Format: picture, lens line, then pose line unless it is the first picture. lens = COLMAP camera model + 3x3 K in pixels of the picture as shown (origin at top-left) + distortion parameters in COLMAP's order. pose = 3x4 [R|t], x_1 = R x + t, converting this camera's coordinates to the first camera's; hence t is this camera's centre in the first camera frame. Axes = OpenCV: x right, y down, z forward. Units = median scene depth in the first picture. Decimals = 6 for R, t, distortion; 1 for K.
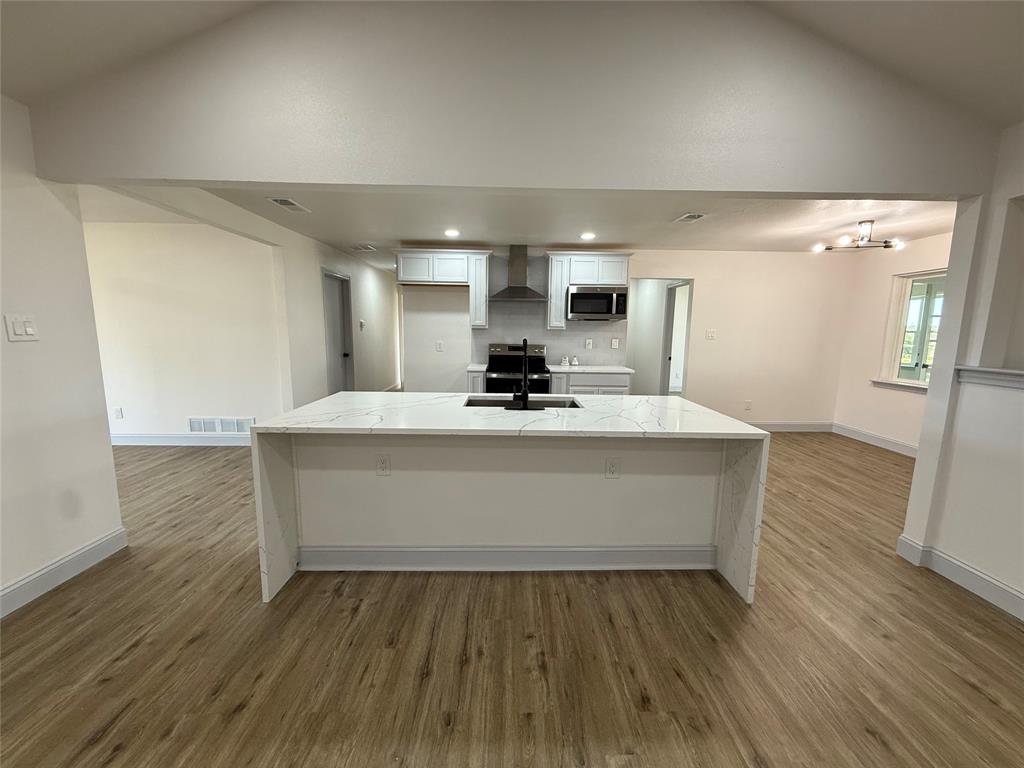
lens RADIAL K [[407.3, 0, 512.0], [0, 407.3, 384.0], [0, 0, 1]] dist [0.001792, -0.000451]
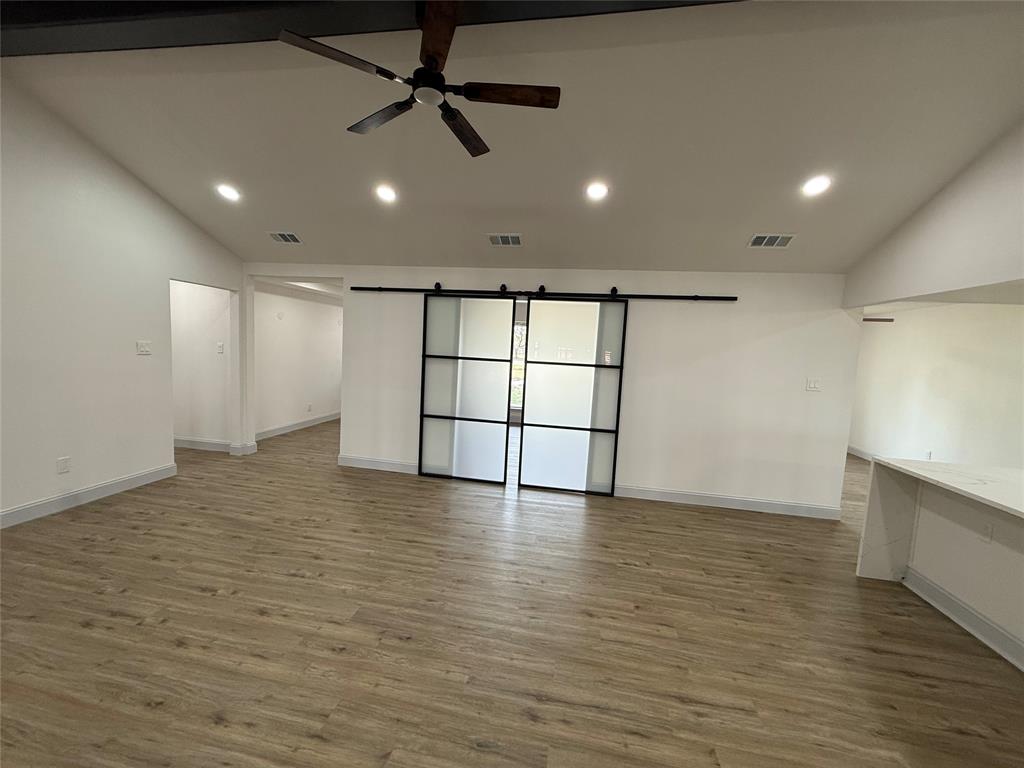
lens RADIAL K [[406.8, 0, 509.9], [0, 406.8, 387.8], [0, 0, 1]] dist [-0.000424, 0.000117]
pose [[-0.191410, 0.072446, -0.978833, 0.796530], [-0.186969, 0.976320, 0.108822, -0.043560], [0.963538, 0.203841, -0.173332, -0.077516]]
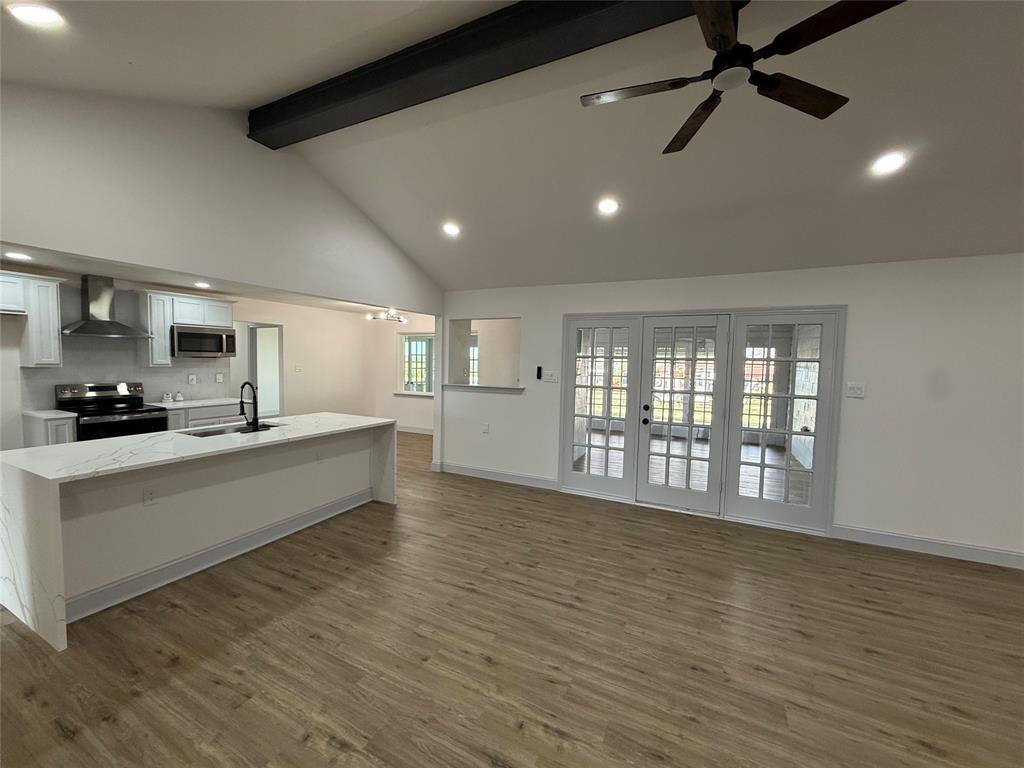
lens RADIAL K [[408.7, 0, 511.0], [0, 408.7, 383.2], [0, 0, 1]] dist [0.000176, -0.000219]
pose [[0.462070, -0.055410, 0.885111, -0.733893], [0.107621, 0.994174, 0.006054, -0.015062], [-0.880289, 0.092459, 0.465341, -0.414059]]
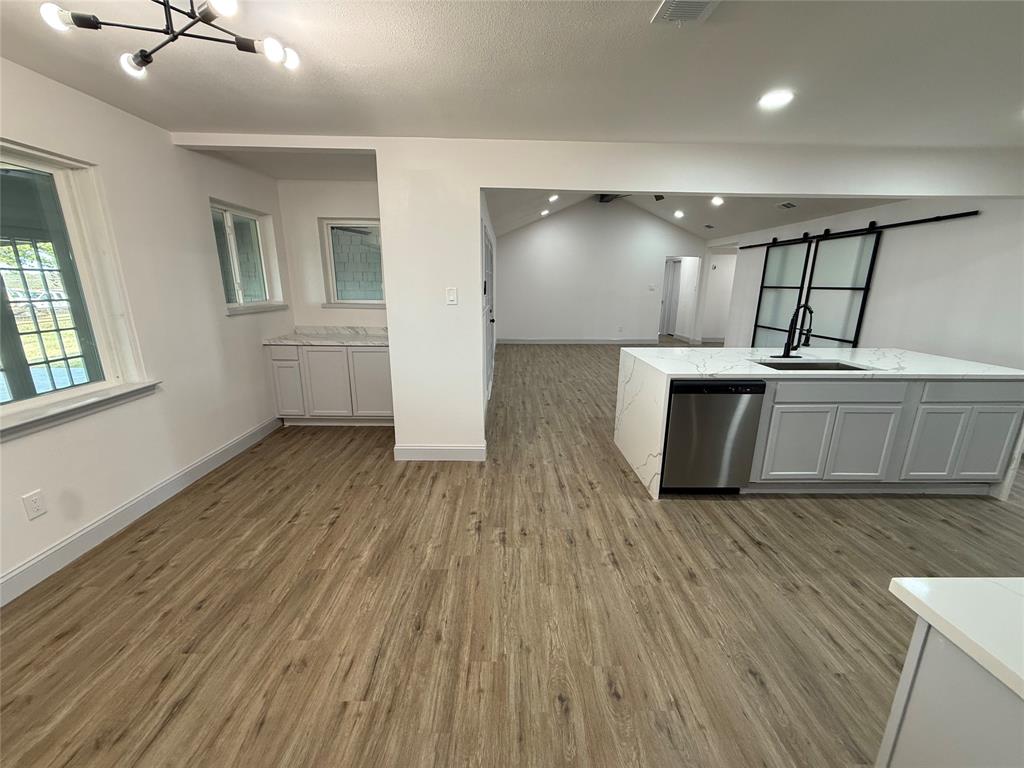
lens RADIAL K [[408.5, 0, 511.7], [0, 408.5, 384.1], [0, 0, 1]] dist [0.000541, -0.000098]
pose [[-0.999765, -0.021610, -0.001451, 0.830354], [-0.020607, 0.928476, 0.370820, -0.298365], [-0.006666, 0.370763, -0.928704, 2.055579]]
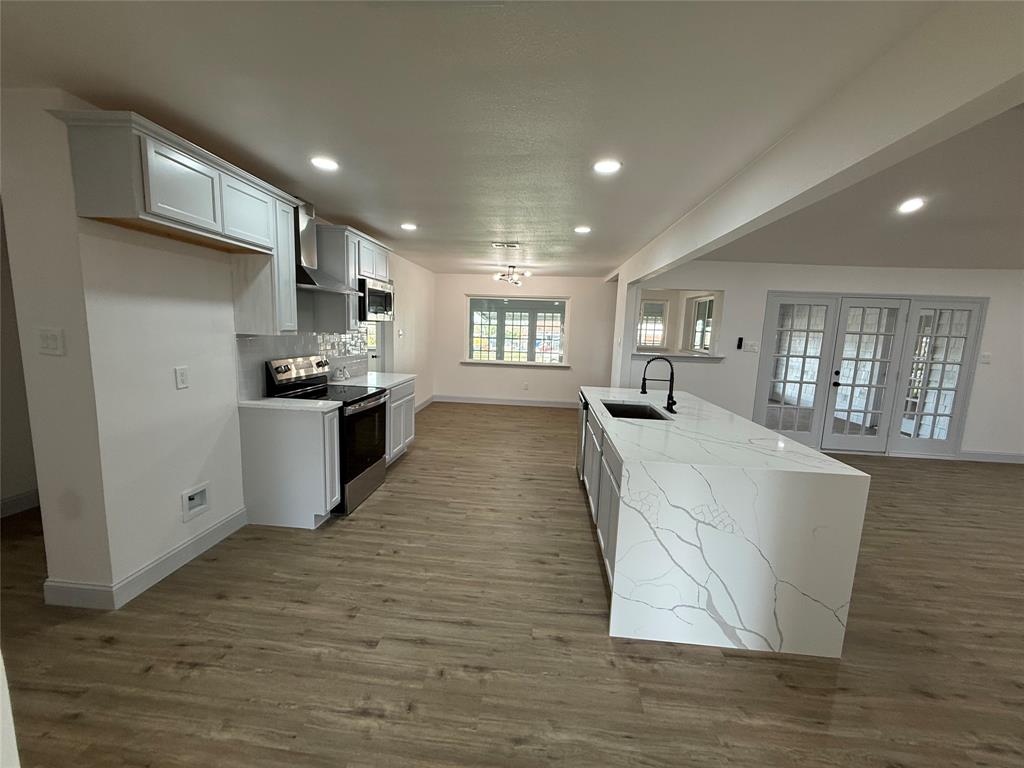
lens RADIAL K [[405.0, 0, 510.0], [0, 405.0, 388.0], [0, 0, 1]] dist [-0.001152, -0.000328]
pose [[0.104627, -0.158323, 0.981828, -1.157819], [0.098439, 0.984047, 0.148191, -0.226733], [-0.989628, 0.081146, 0.118543, 1.223281]]
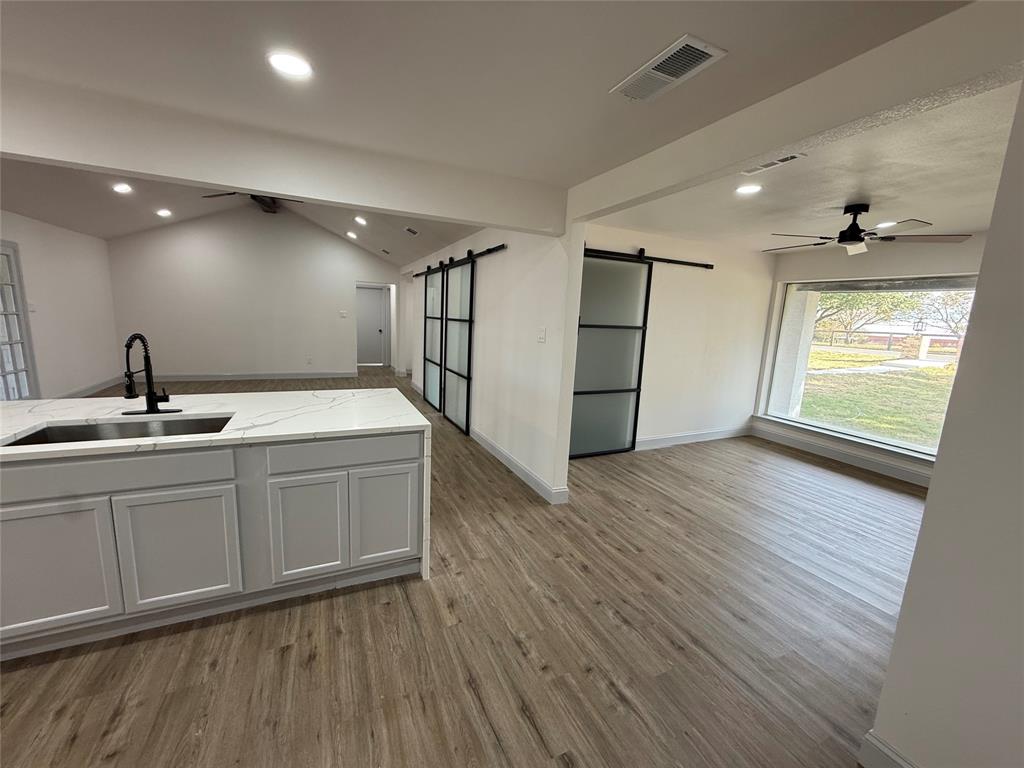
lens RADIAL K [[408.5, 0, 511.7], [0, 408.5, 384.1], [0, 0, 1]] dist [0.000541, -0.000098]
pose [[-0.911446, 0.011480, -0.411259, -0.283315], [-0.113135, 0.954080, 0.277367, -0.297622], [0.395558, 0.299332, -0.868294, 1.862984]]
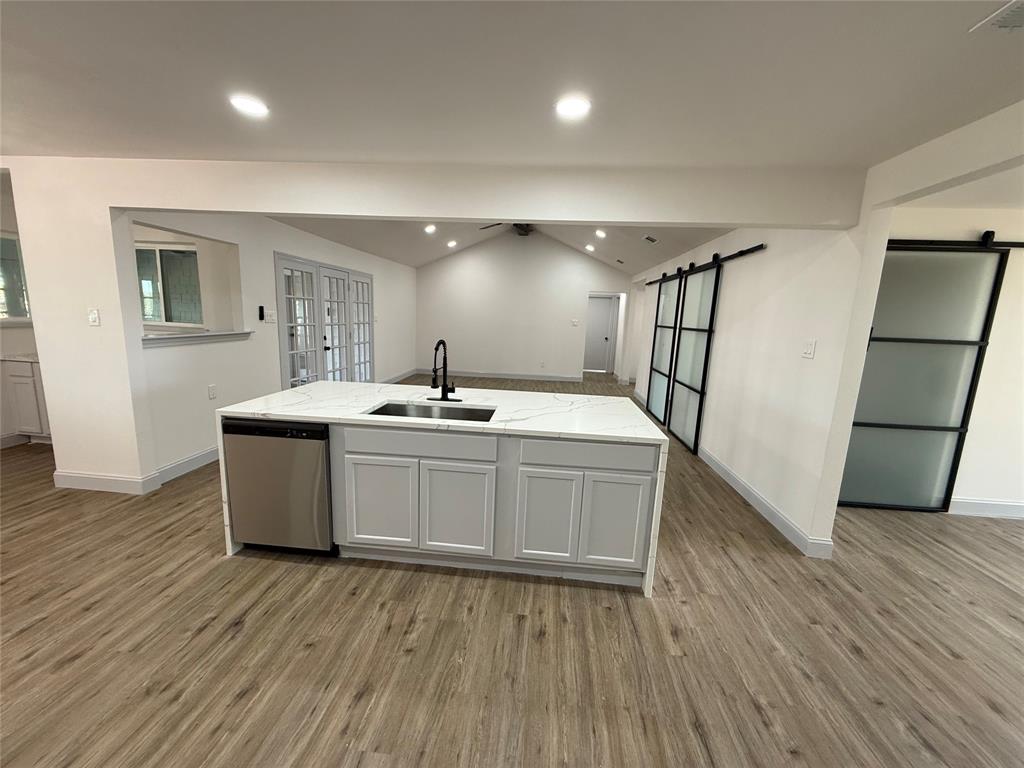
lens RADIAL K [[408.5, 0, 511.7], [0, 408.5, 384.1], [0, 0, 1]] dist [0.000541, -0.000098]
pose [[-0.992743, -0.072348, 0.096062, -0.239503], [-0.040329, 0.952824, 0.300833, -0.302549], [-0.113295, 0.294776, -0.948826, 1.864773]]
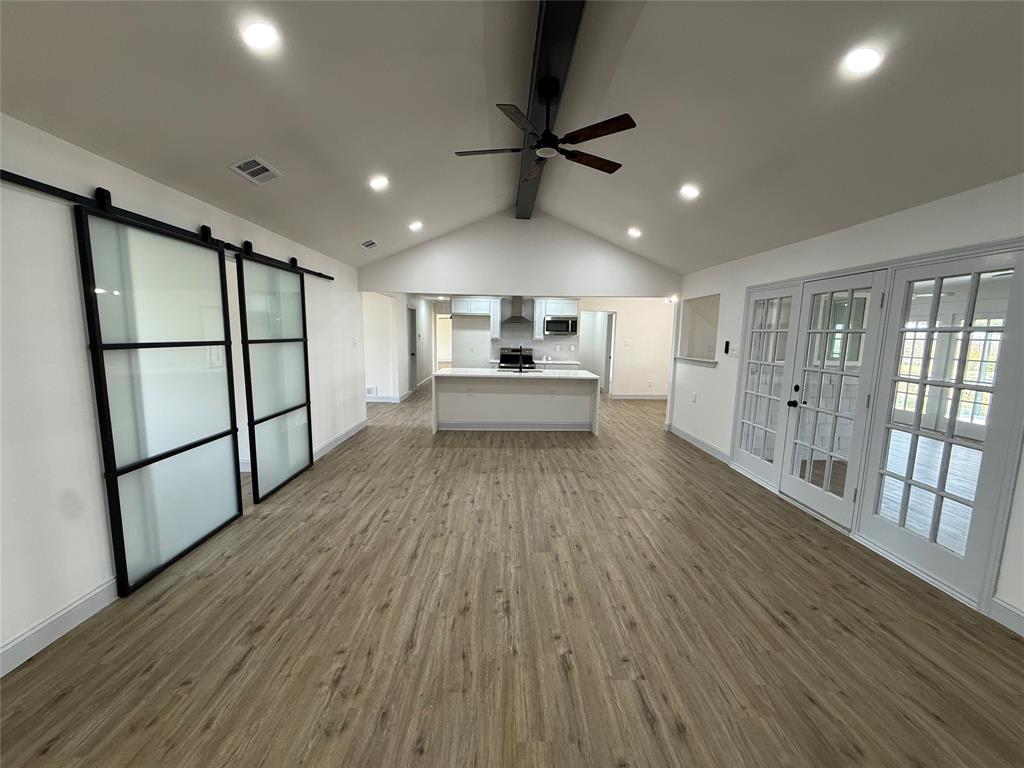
lens RADIAL K [[407.3, 0, 512.0], [0, 407.3, 384.0], [0, 0, 1]] dist [0.001792, -0.000451]
pose [[0.999947, 0.003178, 0.009746, -0.047999], [-0.003070, 0.999934, -0.011068, 0.153792], [-0.009780, 0.011038, 0.999891, -1.523634]]
